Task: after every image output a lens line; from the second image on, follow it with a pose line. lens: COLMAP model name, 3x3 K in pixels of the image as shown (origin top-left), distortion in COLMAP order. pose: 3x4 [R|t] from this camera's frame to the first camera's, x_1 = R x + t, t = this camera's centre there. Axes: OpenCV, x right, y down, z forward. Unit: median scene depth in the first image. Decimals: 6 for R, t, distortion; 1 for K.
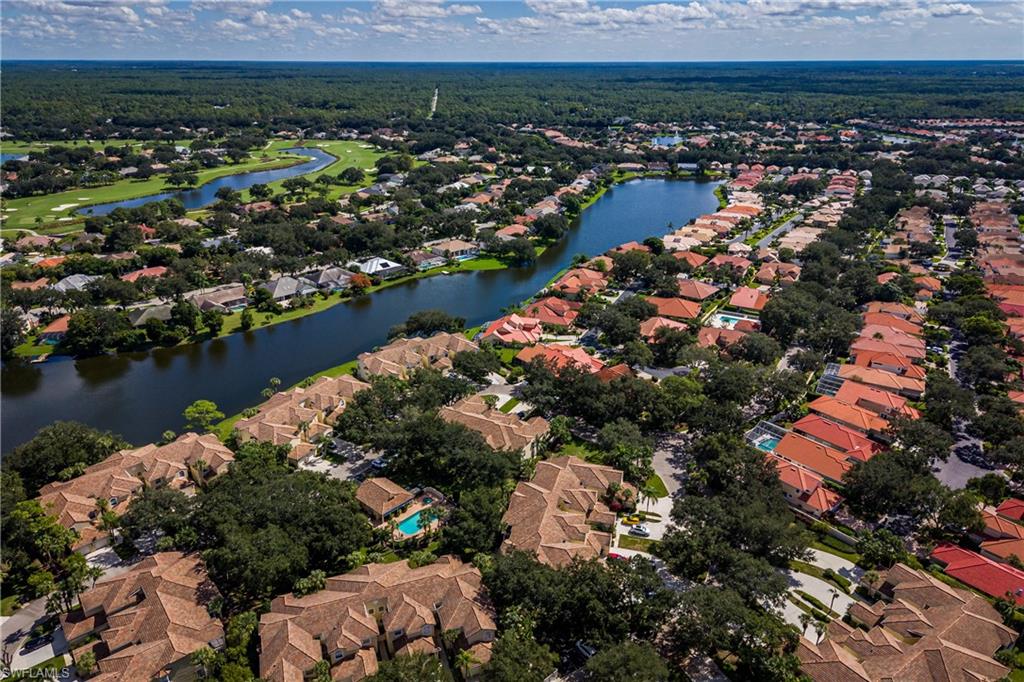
lens RADIAL K [[678.3, 0, 512.0], [0, 678.3, 341.0], [0, 0, 1]] dist [0.108167, -0.122277]
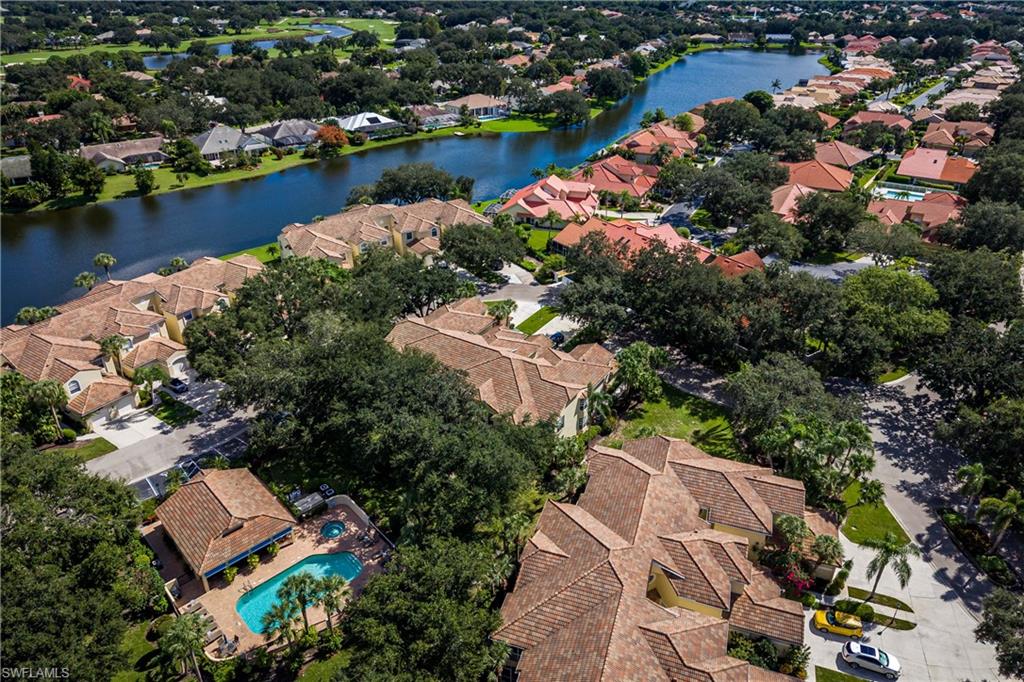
lens RADIAL K [[678.3, 0, 512.0], [0, 678.3, 341.0], [0, 0, 1]] dist [0.108167, -0.122277]
pose [[0.997811, 0.033456, -0.057044, 0.006460], [-0.026741, 0.993045, 0.114655, 0.043168], [0.060483, -0.112879, 0.991766, 0.400581]]
